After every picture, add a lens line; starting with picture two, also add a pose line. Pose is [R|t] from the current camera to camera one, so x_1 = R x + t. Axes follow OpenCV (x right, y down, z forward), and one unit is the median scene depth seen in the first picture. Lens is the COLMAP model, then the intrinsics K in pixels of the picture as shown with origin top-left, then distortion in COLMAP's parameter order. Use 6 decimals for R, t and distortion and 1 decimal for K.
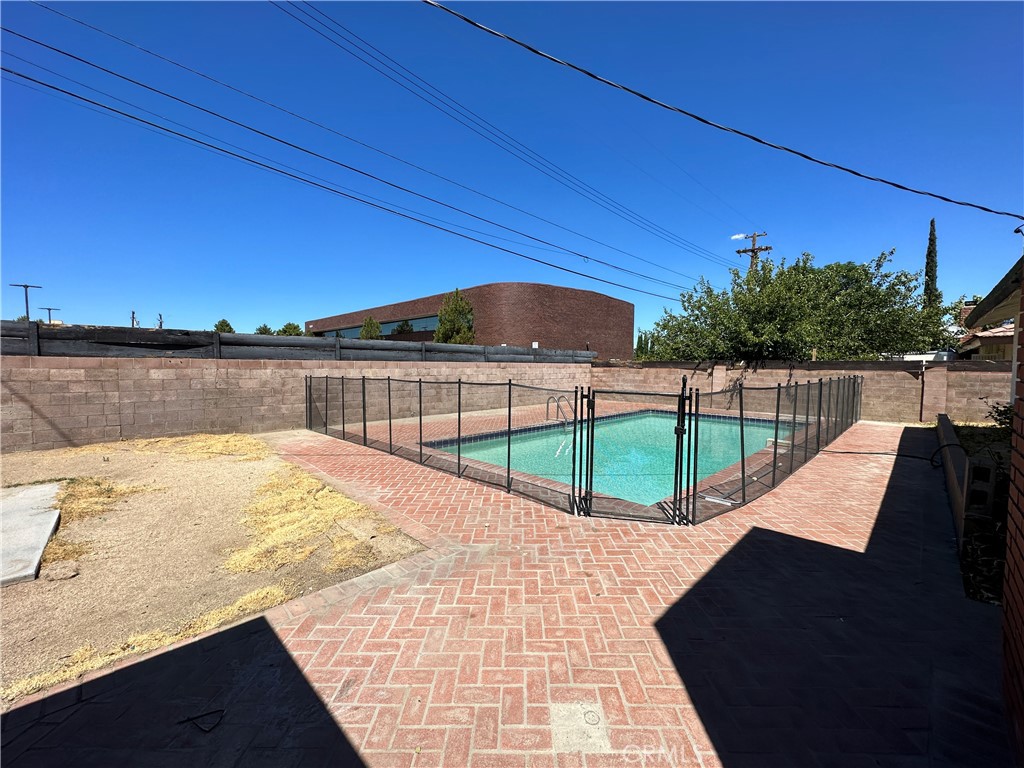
lens RADIAL K [[409.8, 0, 514.7], [0, 409.8, 386.1], [0, 0, 1]] dist [0.003616, -0.000147]
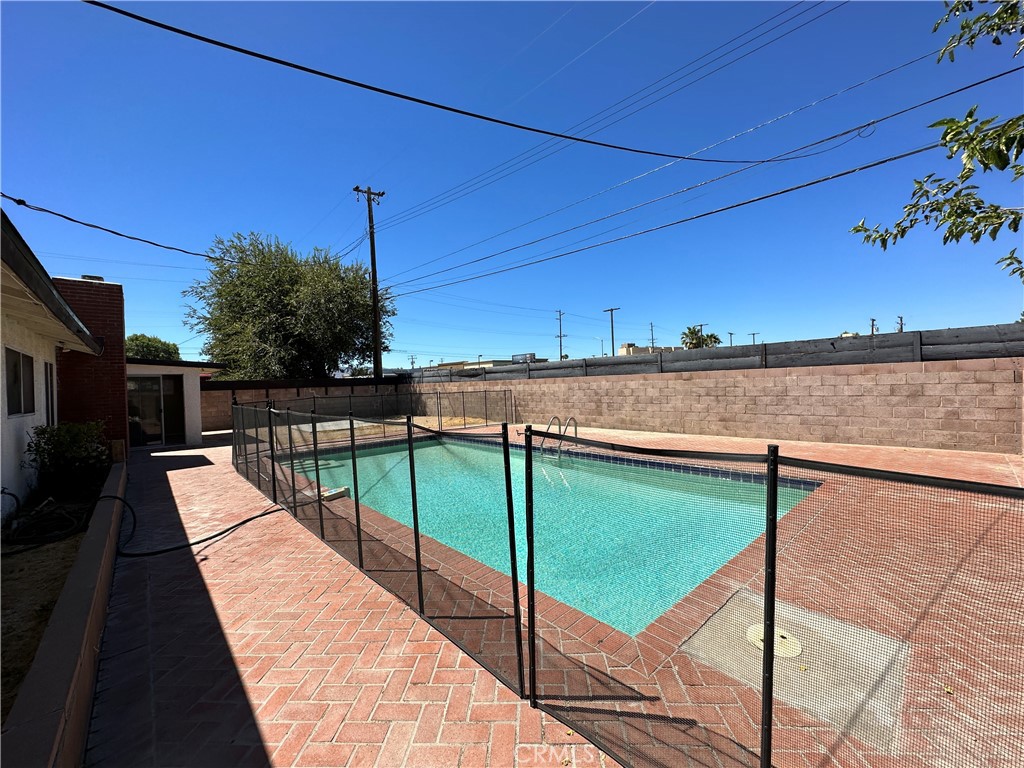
lens RADIAL K [[409.8, 0, 512.4], [0, 409.8, 382.6], [0, 0, 1]] dist [0.003616, -0.000147]
pose [[-0.064827, -0.003245, -0.997891, 0.848831], [-0.012422, 0.999920, -0.002445, -0.038079], [0.997819, 0.012237, -0.064862, 0.860854]]
